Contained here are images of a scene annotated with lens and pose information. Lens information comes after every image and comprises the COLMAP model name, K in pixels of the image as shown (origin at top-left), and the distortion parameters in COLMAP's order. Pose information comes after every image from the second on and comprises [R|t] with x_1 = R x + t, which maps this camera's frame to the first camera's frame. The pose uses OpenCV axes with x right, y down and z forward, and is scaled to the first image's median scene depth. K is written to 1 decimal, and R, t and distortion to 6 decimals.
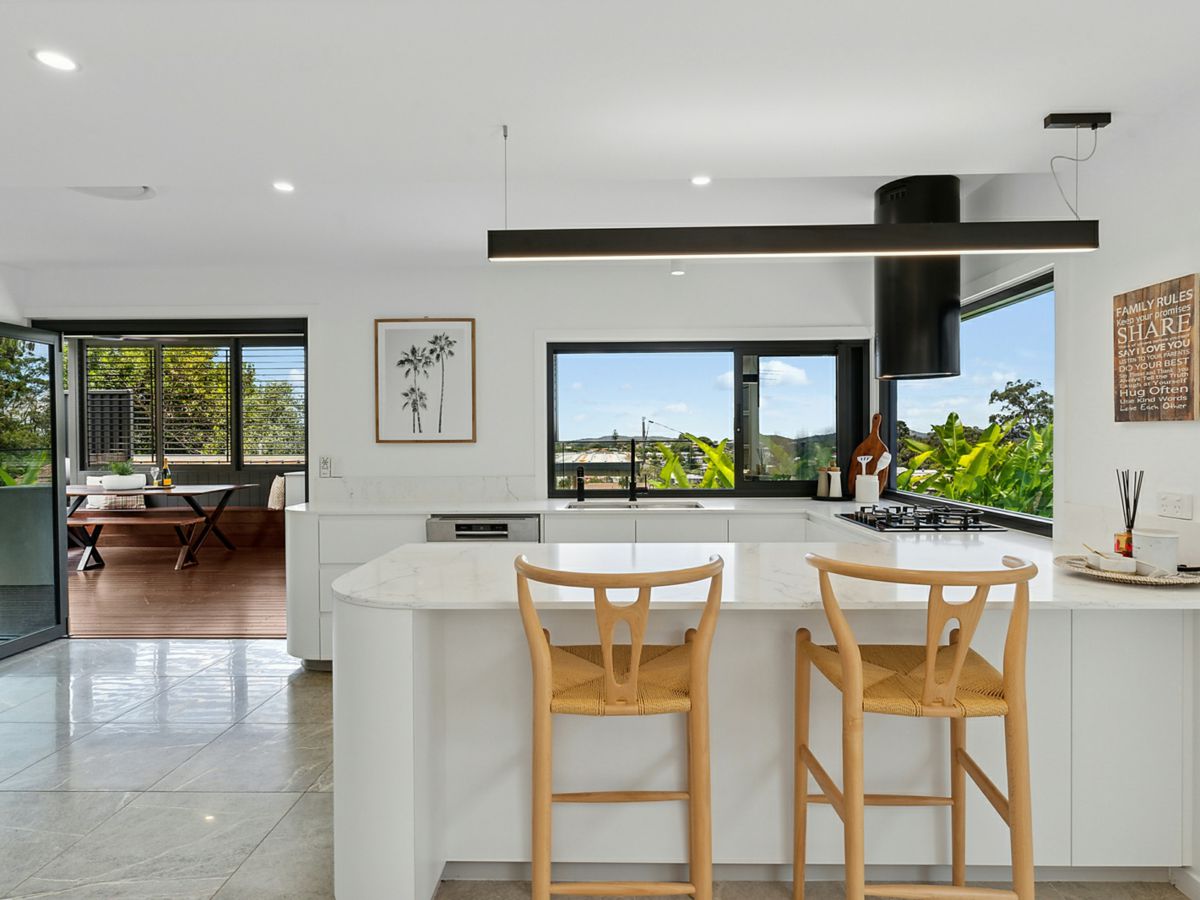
lens RADIAL K [[665.4, 0, 600.0], [0, 665.4, 450.0], [0, 0, 1]] dist [0.000178, -0.001313]
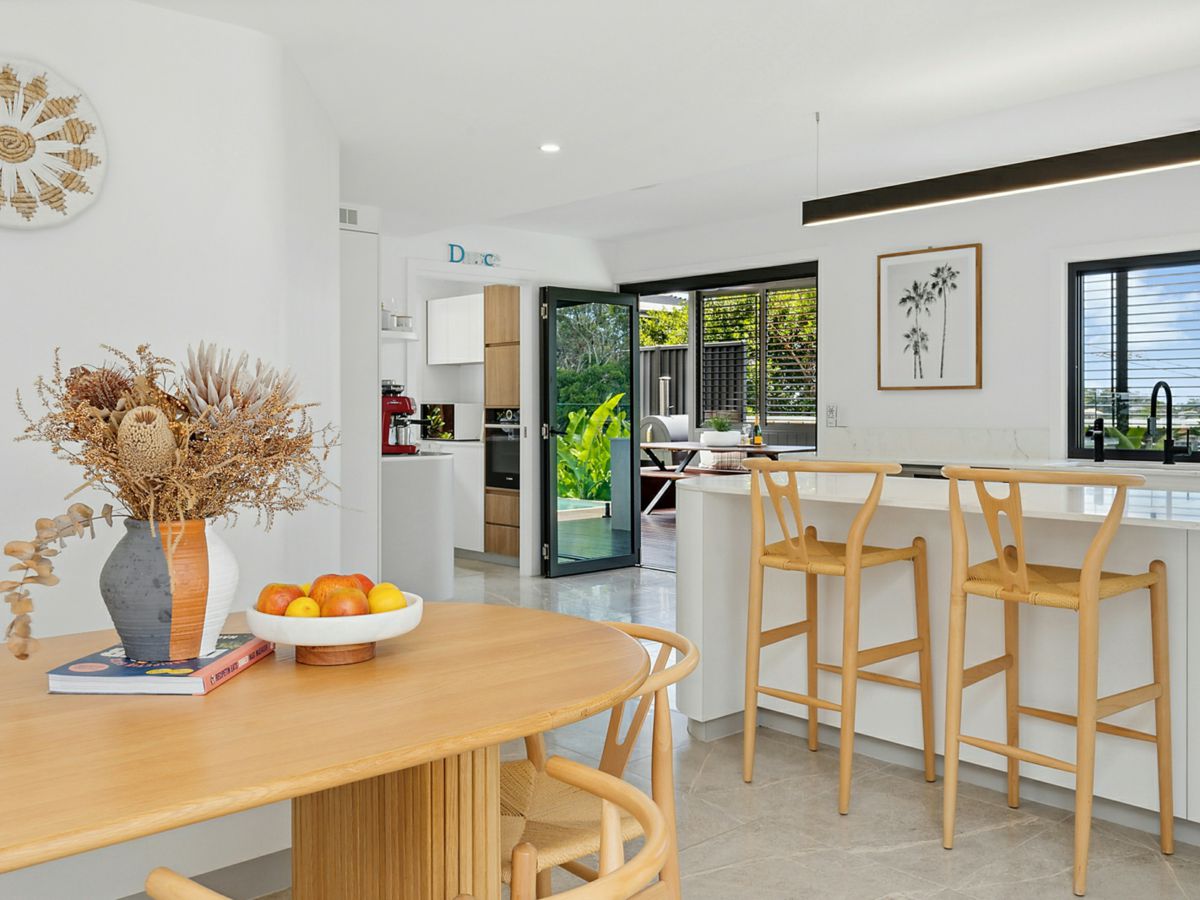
lens RADIAL K [[1052.6, 0, 602.3], [0, 1052.6, 416.7], [0, 0, 1]] dist [-0.005426, -0.000874]
pose [[0.685107, 0.013666, -0.728314, 0.460630], [-0.017643, 0.999842, 0.002164, 0.029700], [0.728229, 0.011366, 0.685240, -0.269533]]
